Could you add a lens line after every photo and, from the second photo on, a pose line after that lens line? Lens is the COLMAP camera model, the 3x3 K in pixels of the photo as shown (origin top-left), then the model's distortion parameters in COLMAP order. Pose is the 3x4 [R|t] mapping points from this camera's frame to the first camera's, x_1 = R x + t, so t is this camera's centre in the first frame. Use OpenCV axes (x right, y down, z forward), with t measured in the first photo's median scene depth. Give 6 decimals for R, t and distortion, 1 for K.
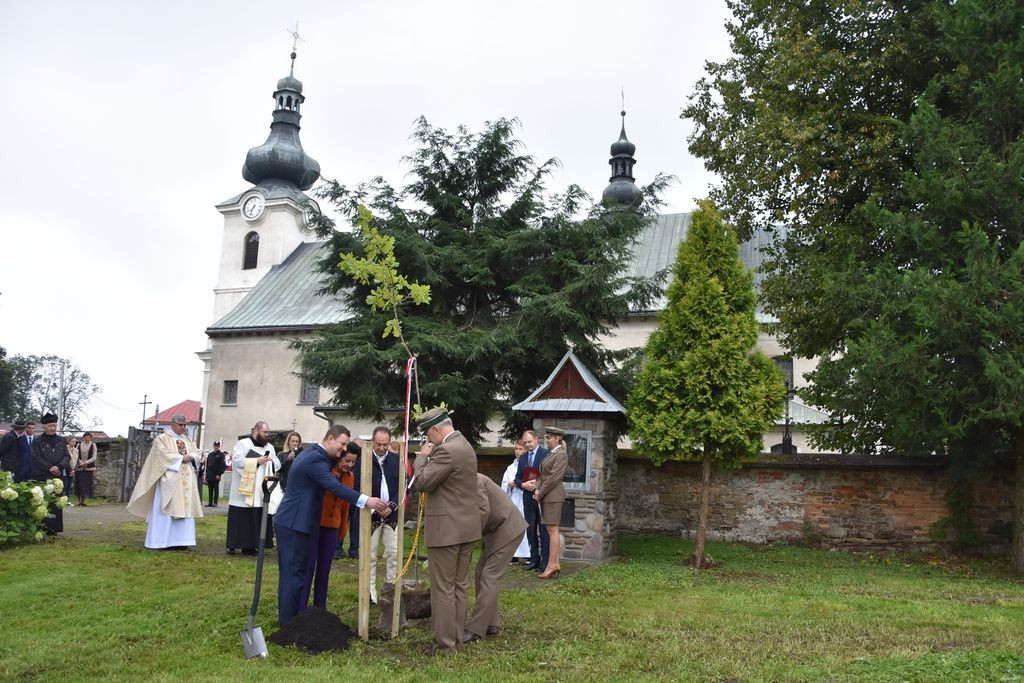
lens RADIAL K [[809.1, 0, 515.6], [0, 809.1, 337.7], [0, 0, 1]] dist [-0.156207, 0.113055]
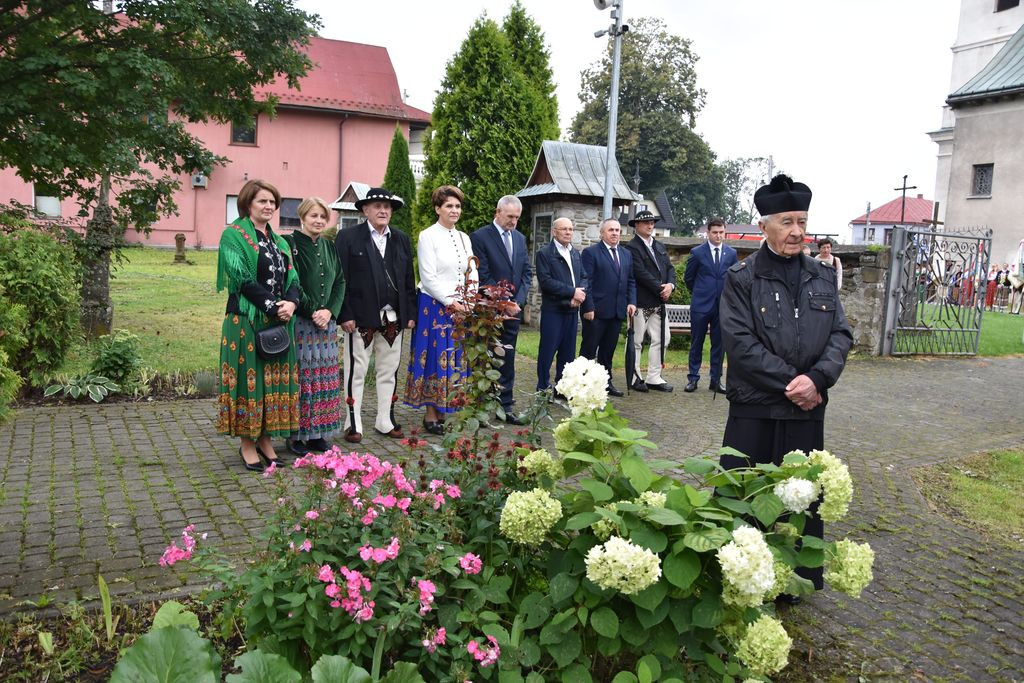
lens RADIAL K [[809.1, 0, 504.7], [0, 809.1, 345.9], [0, 0, 1]] dist [-0.156207, 0.113055]
pose [[0.664486, 0.101648, -0.740356, -0.333199], [0.094345, 0.971369, 0.218042, 0.063121], [0.741322, -0.214734, 0.635871, 0.542694]]
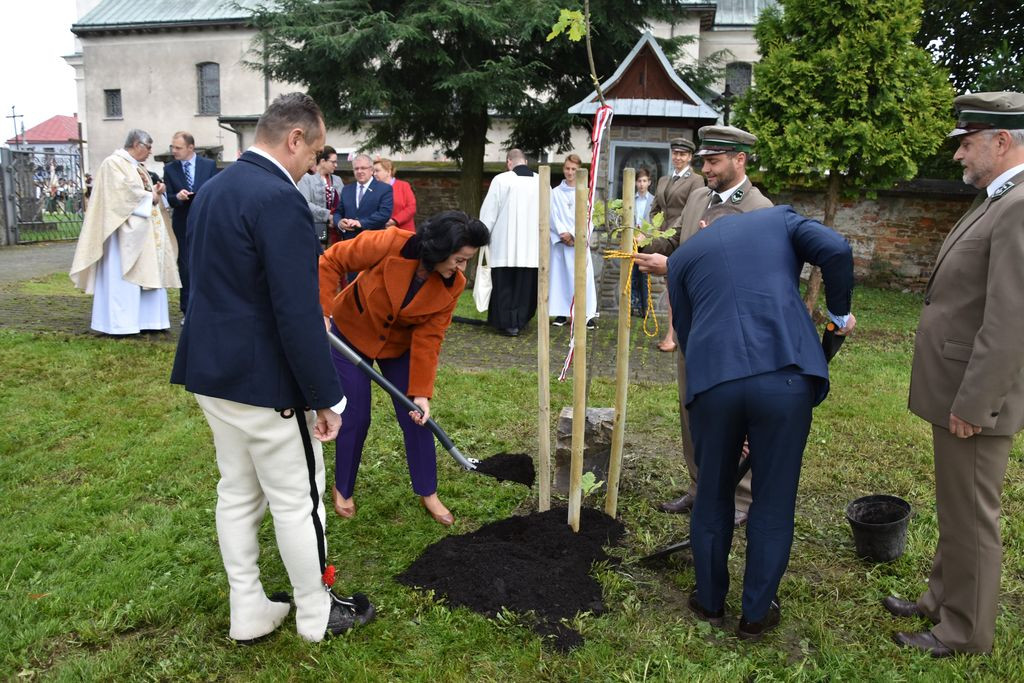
lens RADIAL K [[809.1, 0, 515.6], [0, 809.1, 350.9], [0, 0, 1]] dist [-0.156207, 0.113055]
pose [[0.991616, -0.032182, 0.125150, -0.129602], [-0.015465, 0.931977, 0.362187, 0.024980], [-0.128293, -0.361086, 0.923666, 0.227425]]
